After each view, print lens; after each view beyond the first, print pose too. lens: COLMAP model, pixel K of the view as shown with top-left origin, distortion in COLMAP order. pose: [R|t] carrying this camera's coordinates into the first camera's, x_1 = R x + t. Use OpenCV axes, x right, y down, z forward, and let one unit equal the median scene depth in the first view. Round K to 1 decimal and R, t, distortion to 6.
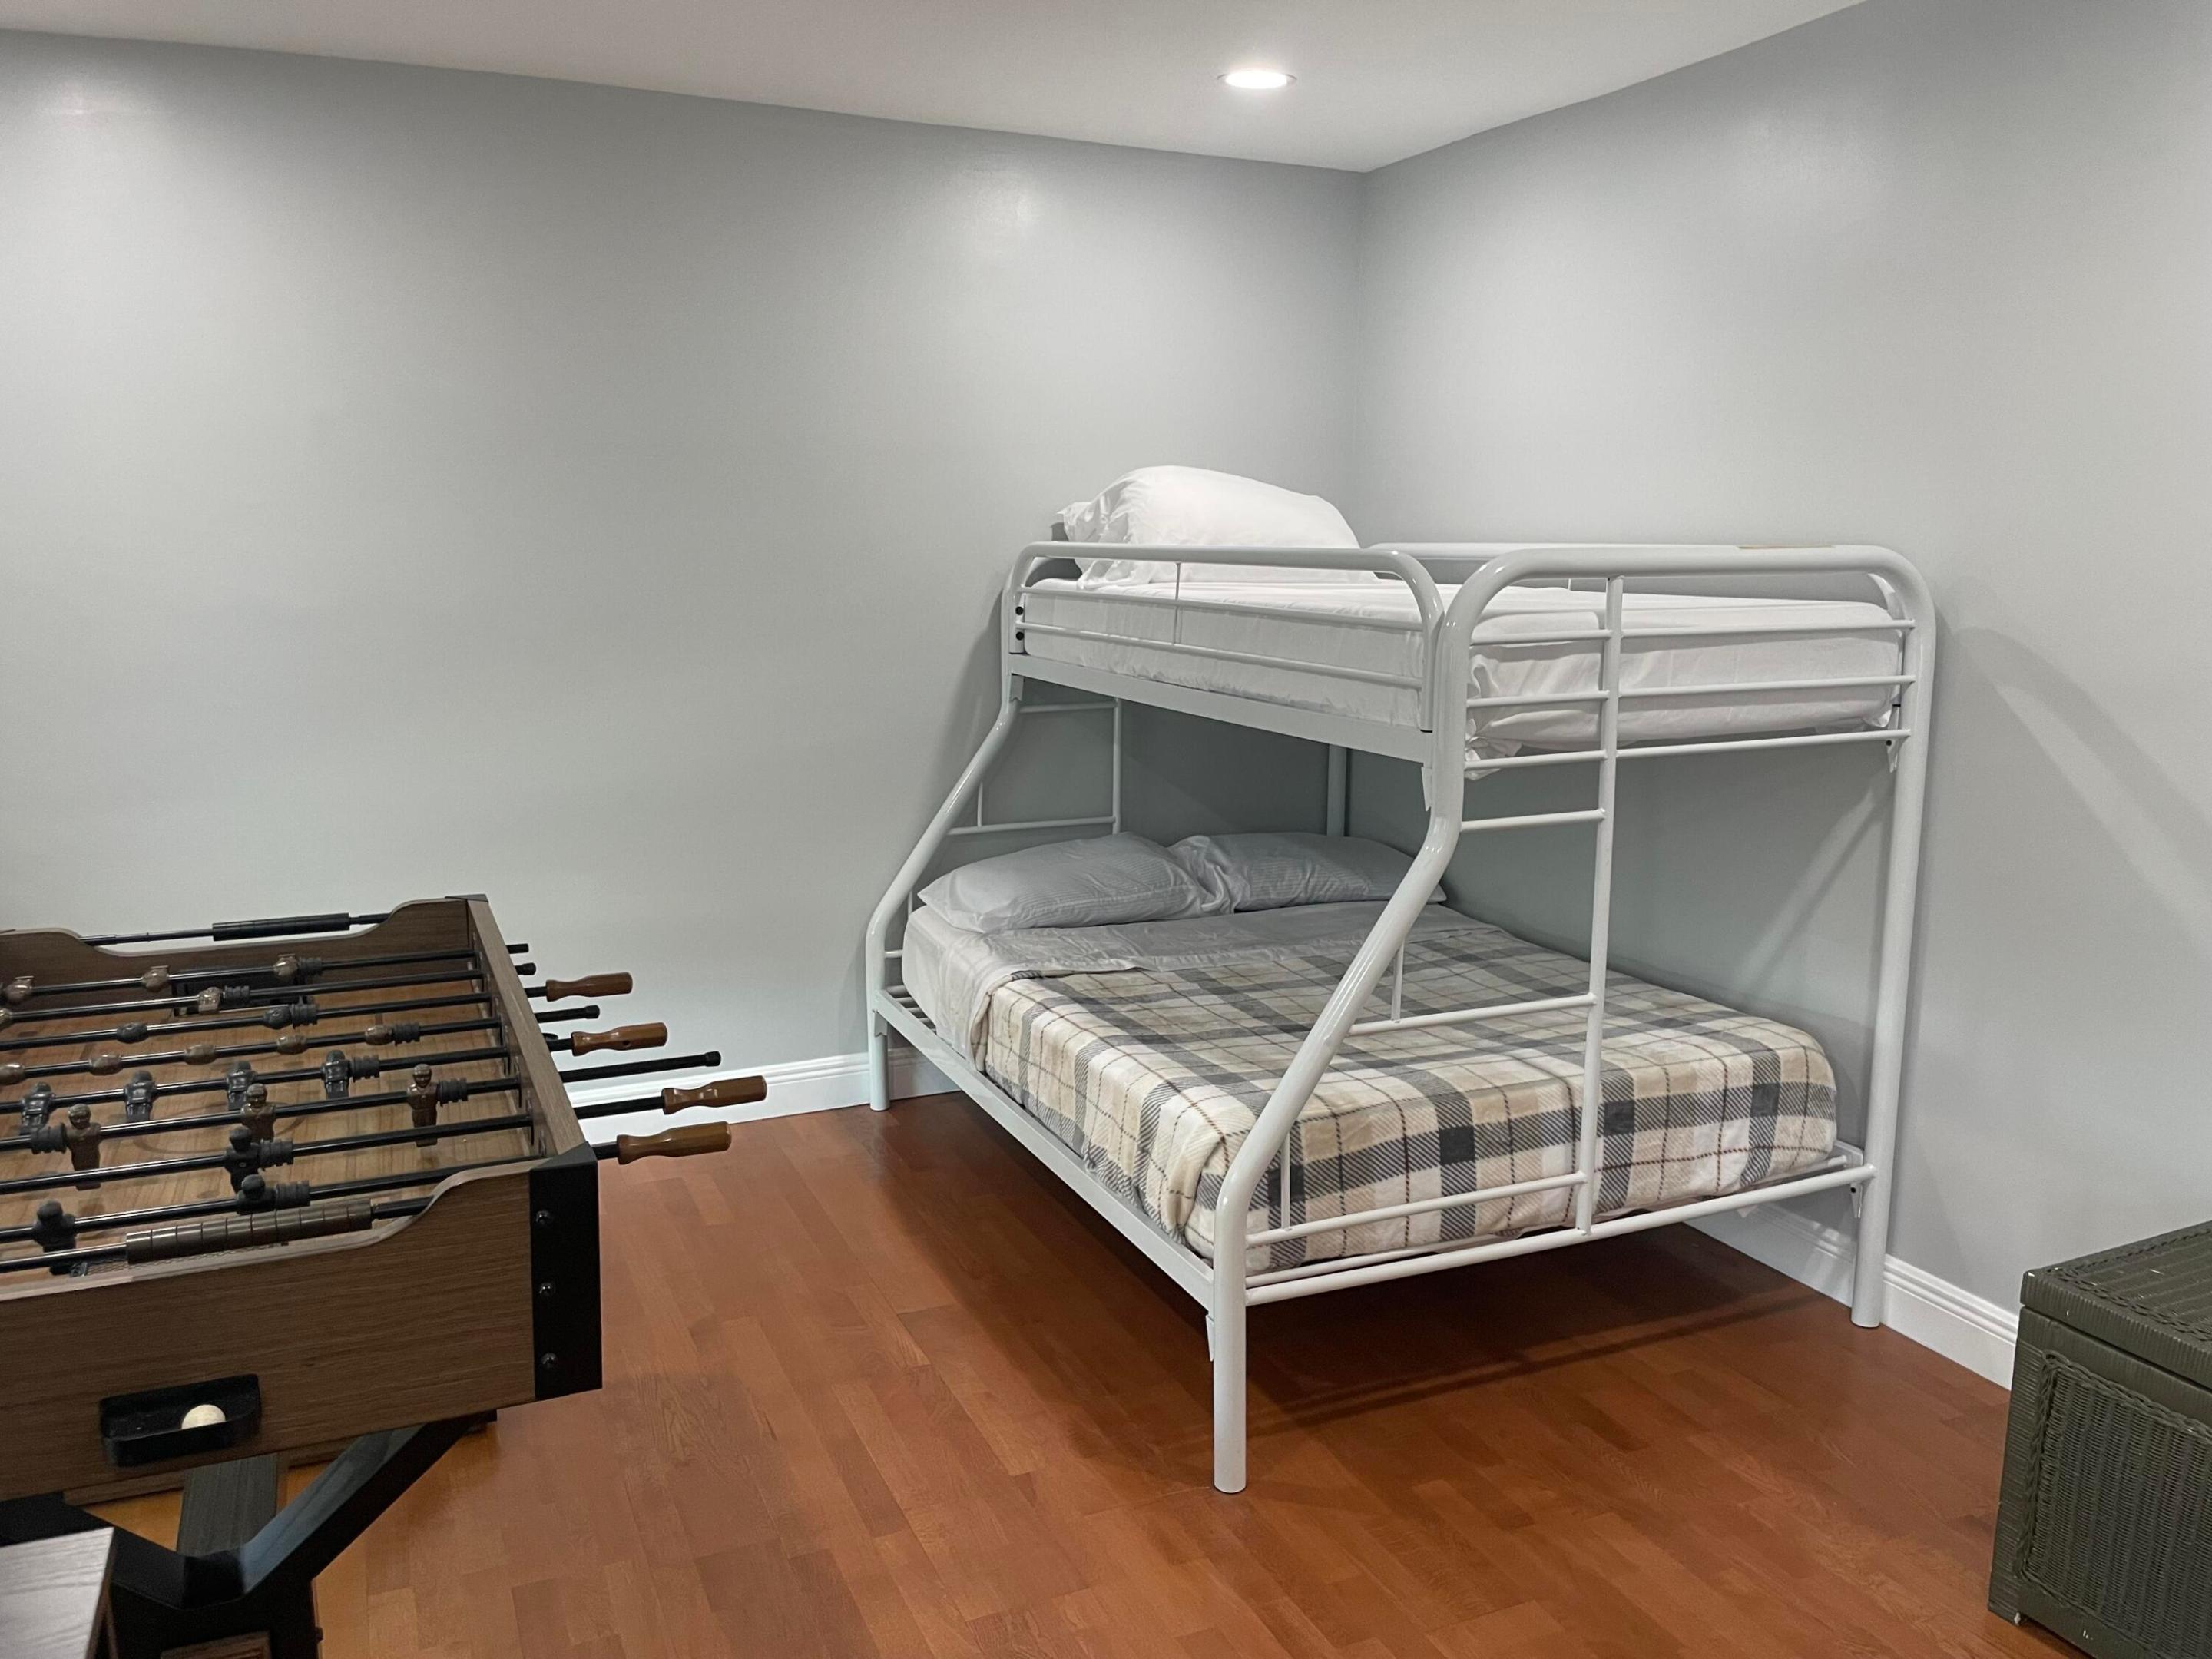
lens RADIAL K [[1661.9, 0, 1102.2], [0, 1661.9, 826.4], [0, 0, 1]] dist [-0.025612, -0.012731]
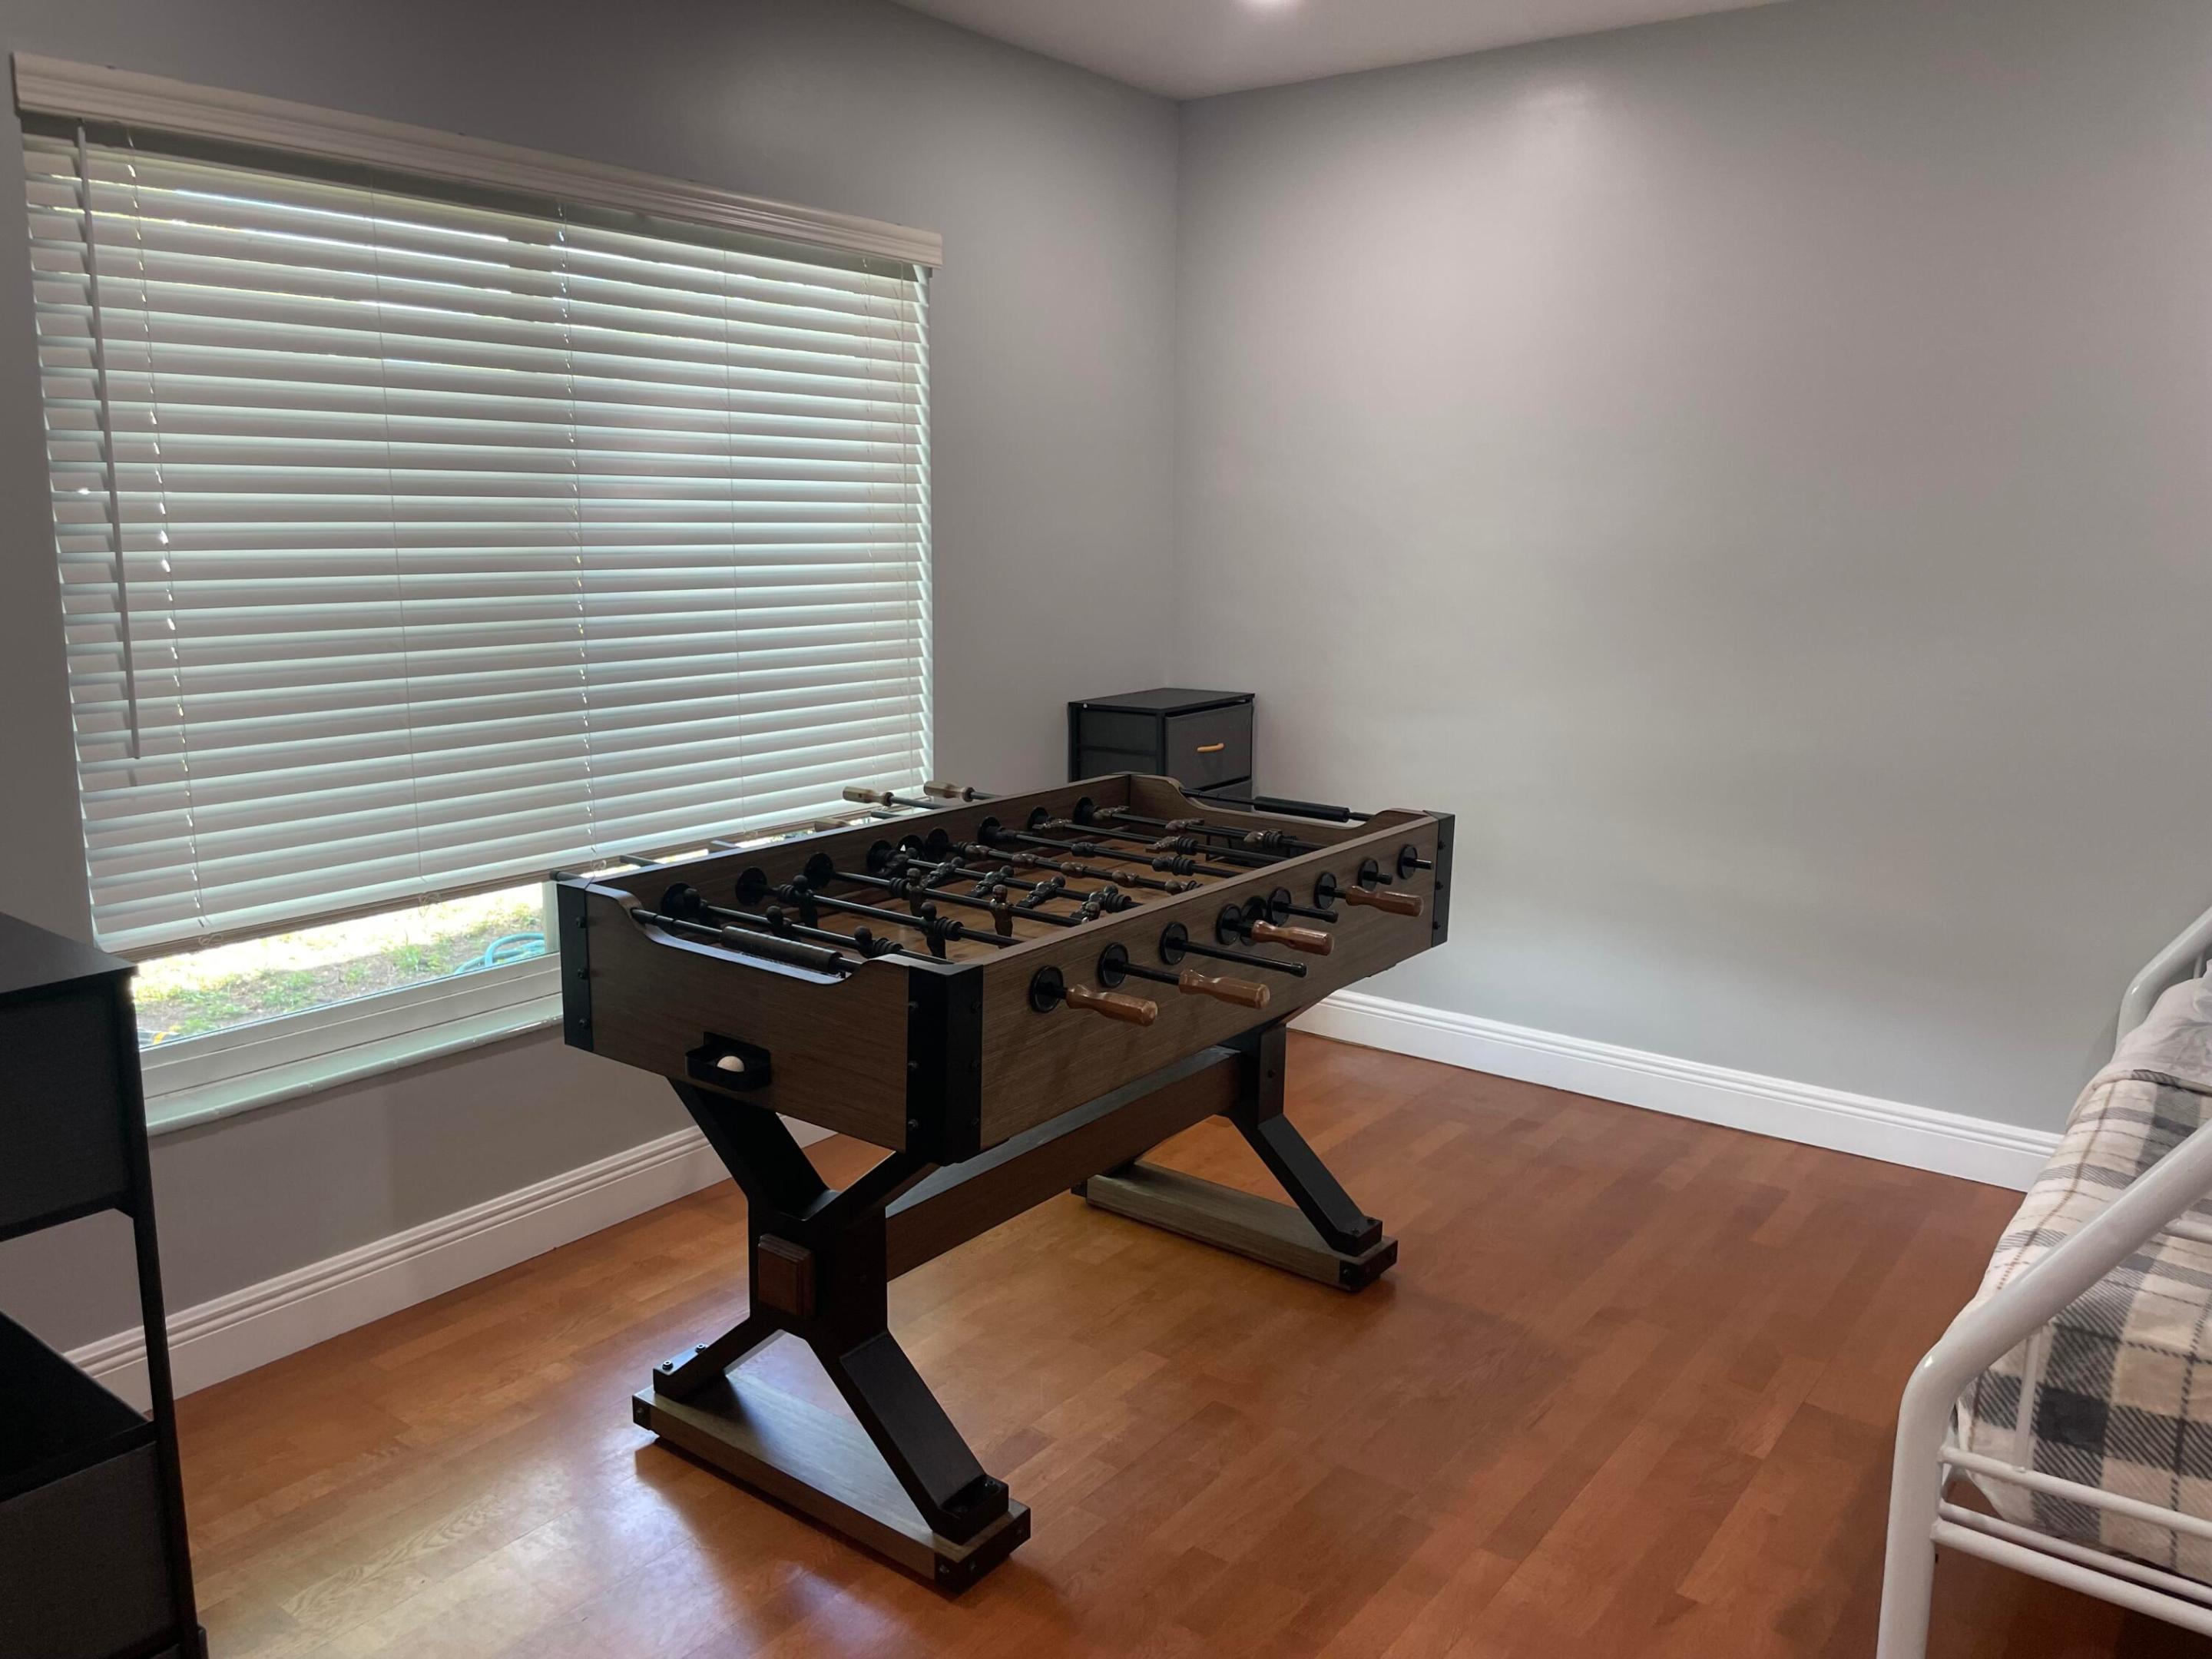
lens RADIAL K [[1661.9, 0, 1101.4], [0, 1661.9, 829.9], [0, 0, 1]] dist [-0.025612, -0.012731]
pose [[0.473791, 0.172654, -0.863546, 0.455737], [-0.162254, 0.980920, 0.107100, -0.027999], [0.865561, 0.089371, 0.492765, 0.298829]]
